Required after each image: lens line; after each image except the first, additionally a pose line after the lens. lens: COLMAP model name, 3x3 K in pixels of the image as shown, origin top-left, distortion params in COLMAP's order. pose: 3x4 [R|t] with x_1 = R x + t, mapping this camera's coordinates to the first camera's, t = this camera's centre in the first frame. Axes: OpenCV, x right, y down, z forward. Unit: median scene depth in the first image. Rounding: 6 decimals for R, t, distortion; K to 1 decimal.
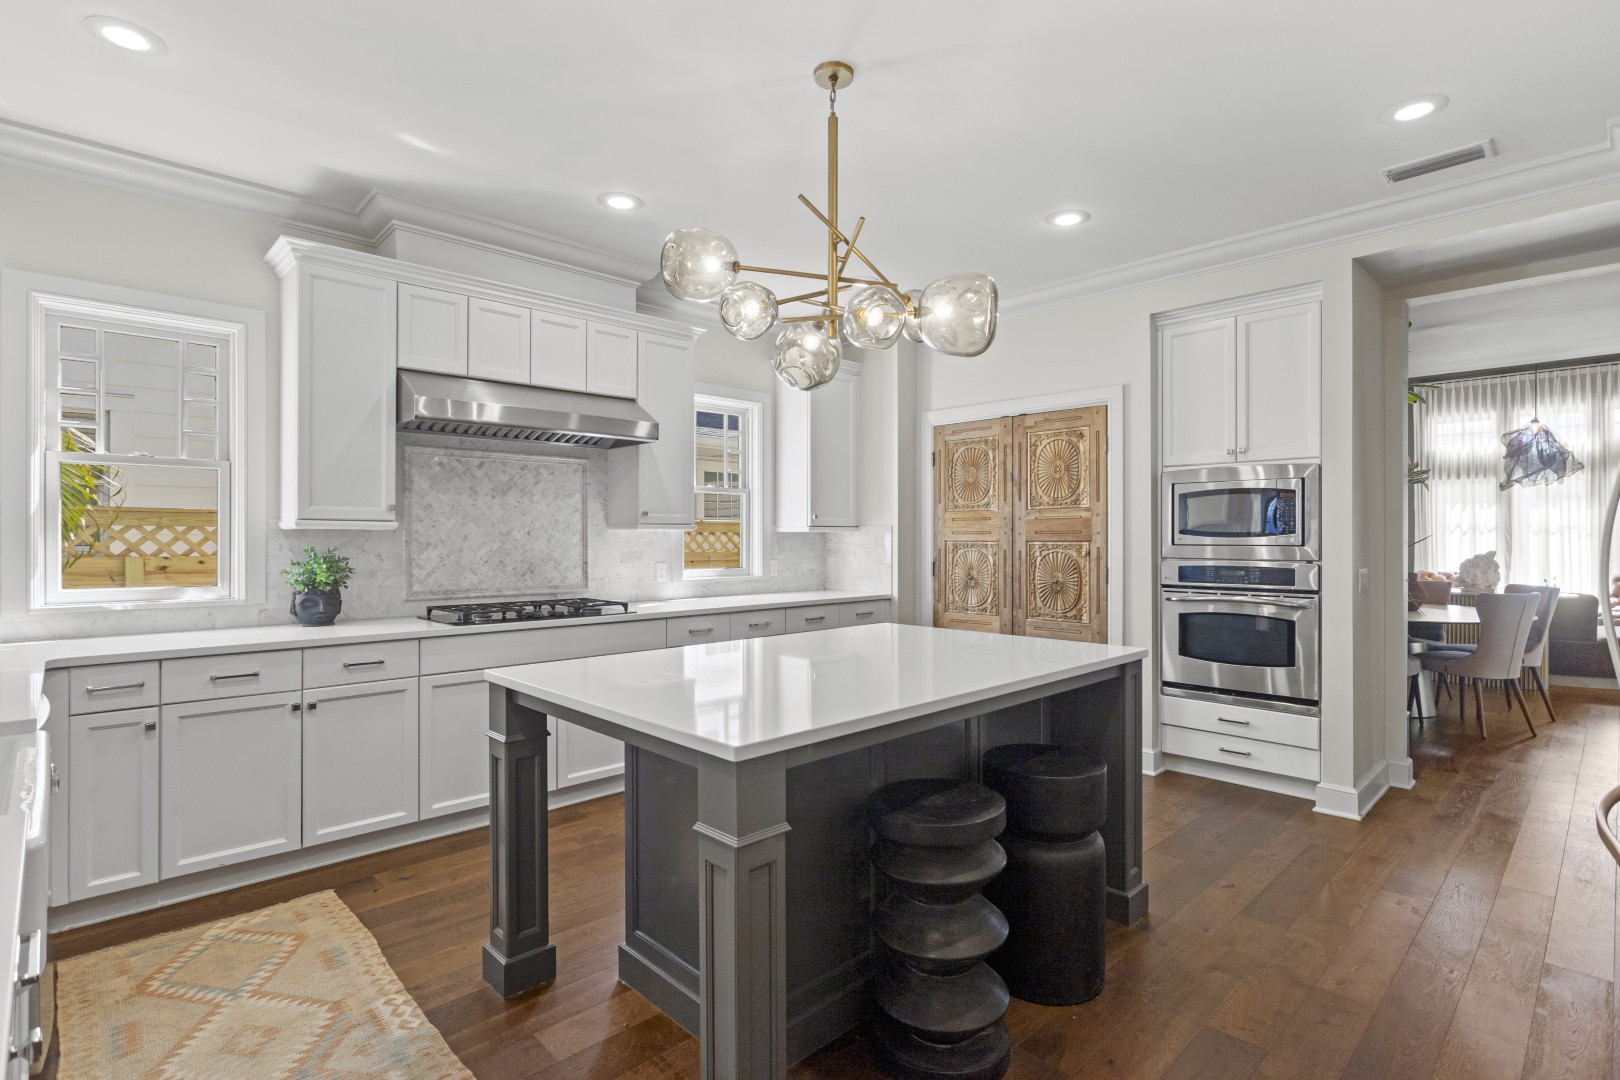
lens RADIAL K [[797.0, 0, 815.6], [0, 797.0, 534.5], [0, 0, 1]] dist [-0.003660, -0.000316]
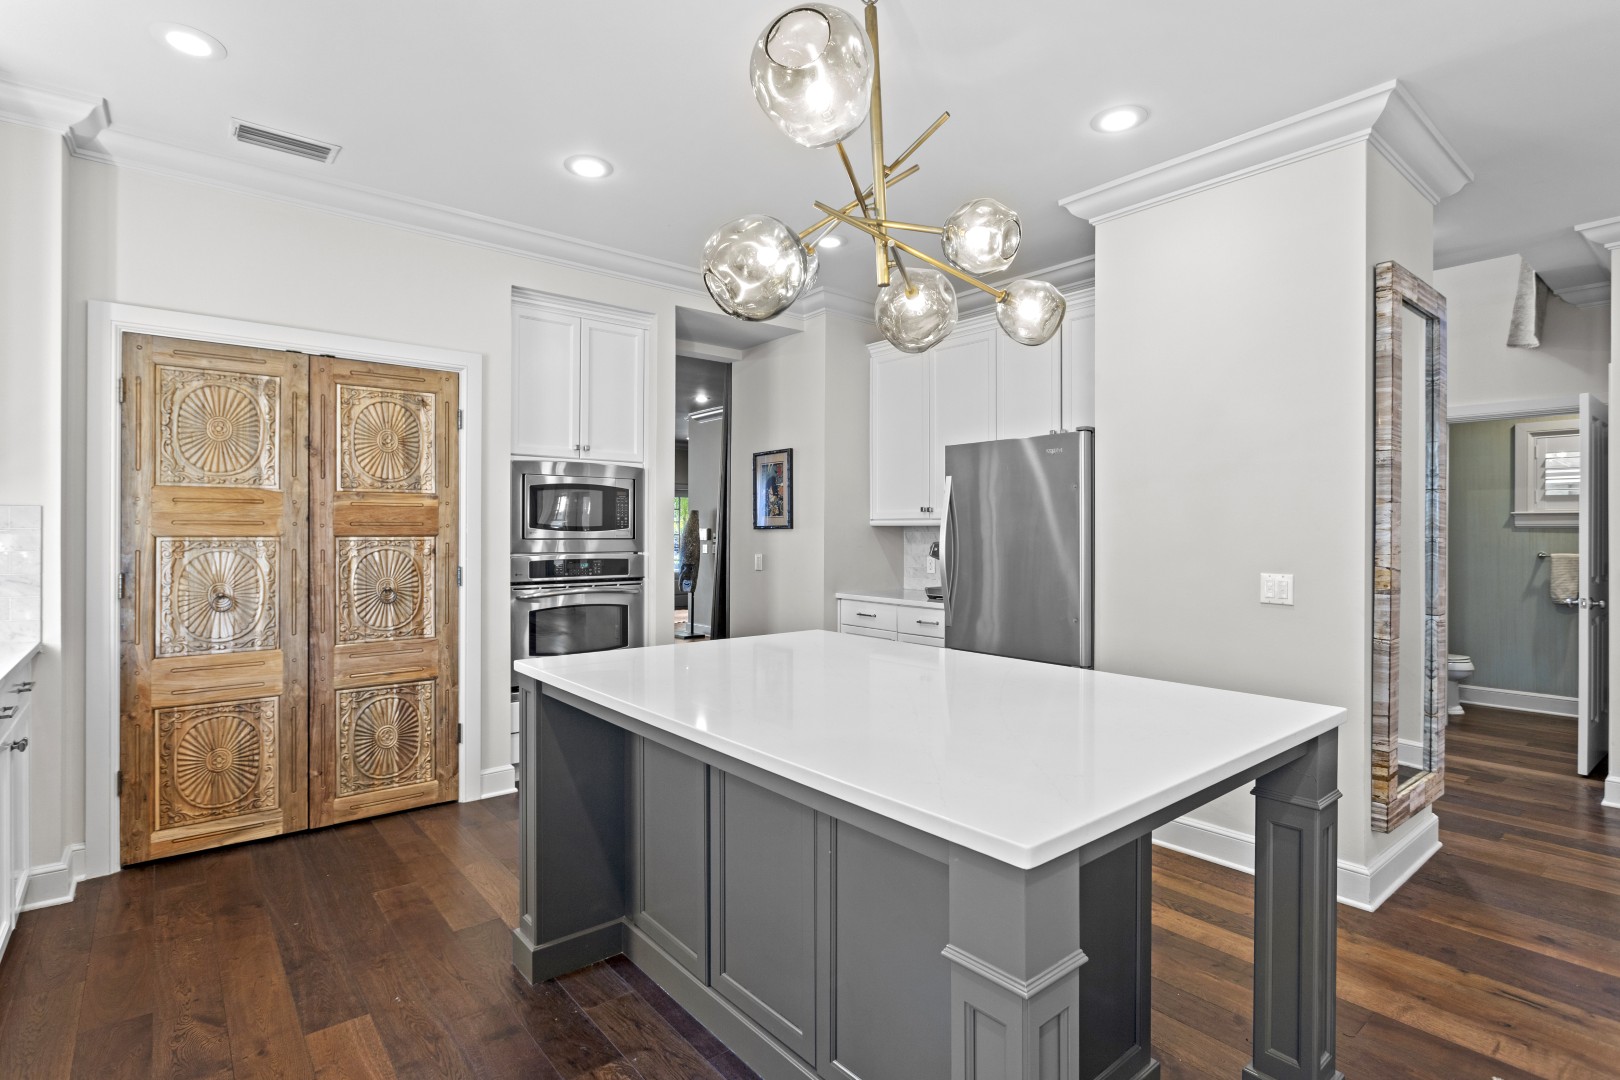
lens RADIAL K [[797.0, 0, 811.3], [0, 797.0, 538.2], [0, 0, 1]] dist [-0.003660, -0.000316]
pose [[0.079476, -0.003955, 0.996829, -0.444164], [-0.002036, 0.999989, 0.004130, 0.007194], [-0.996835, -0.002358, 0.079467, 0.568135]]
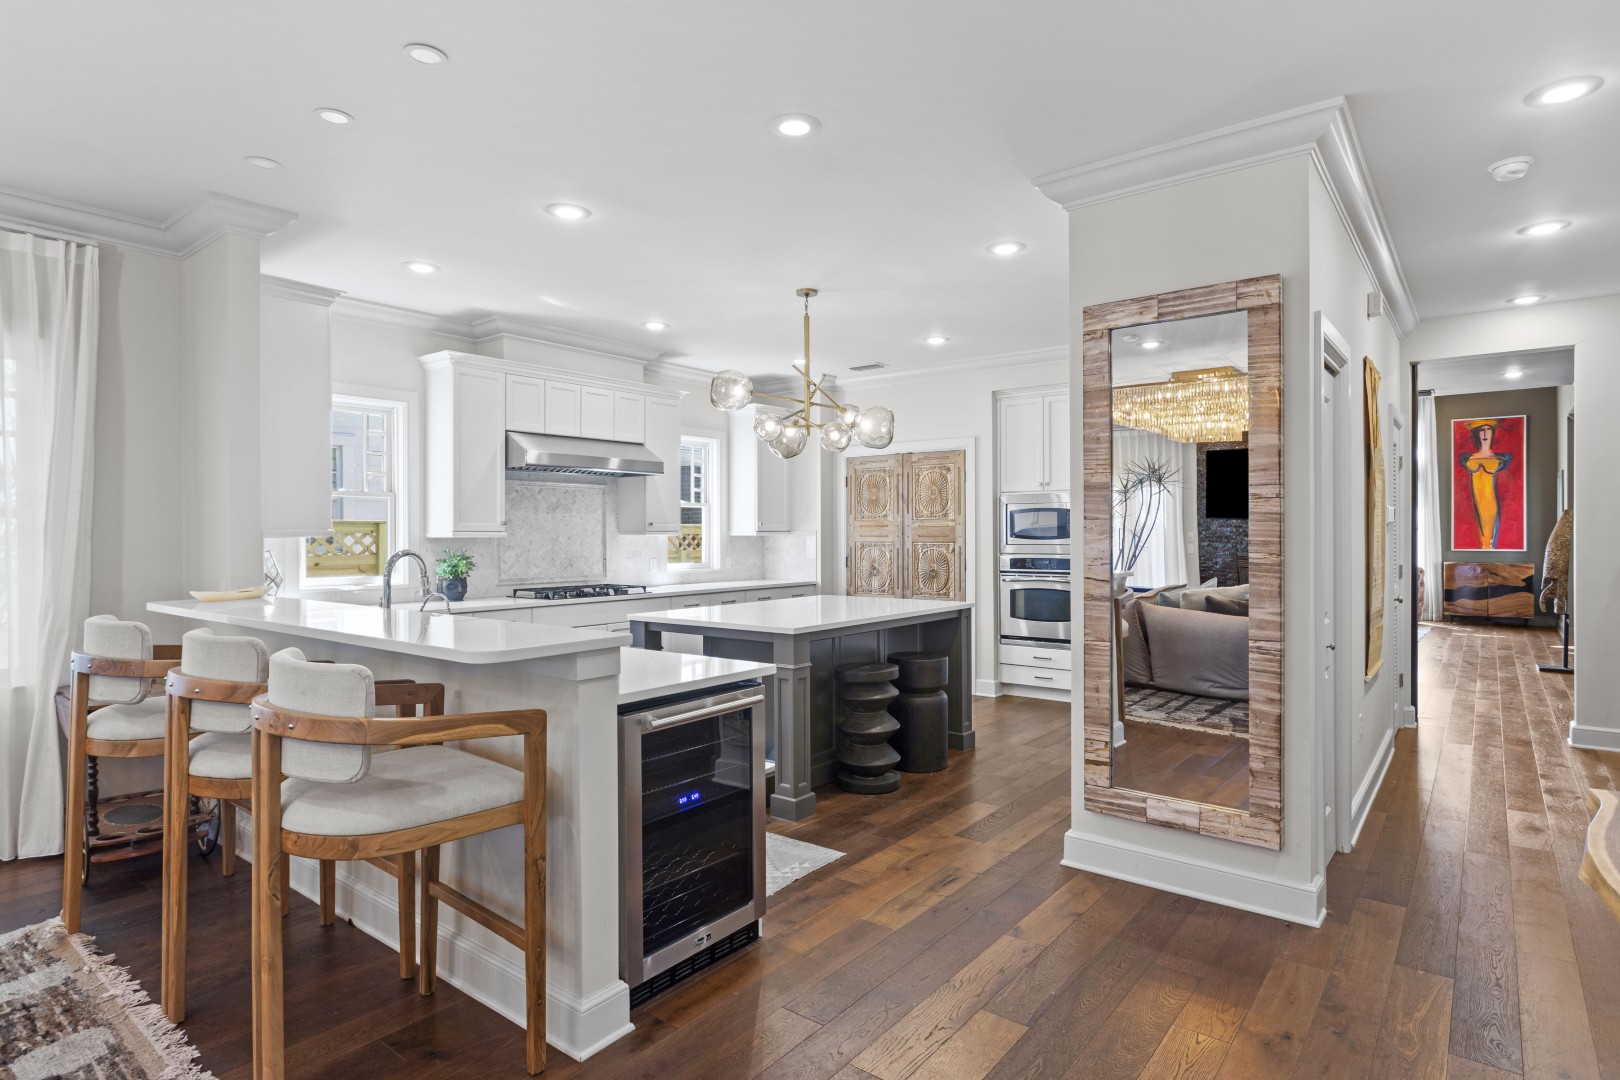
lens RADIAL K [[879.5, 0, 811.1], [0, 879.5, 534.6], [0, 0, 1]] dist [0.000050, -0.000060]
pose [[0.990874, -0.003242, 0.134750, -0.138472], [0.002594, 0.999984, 0.004986, -0.014259], [-0.134764, -0.004591, 0.990867, -0.582121]]
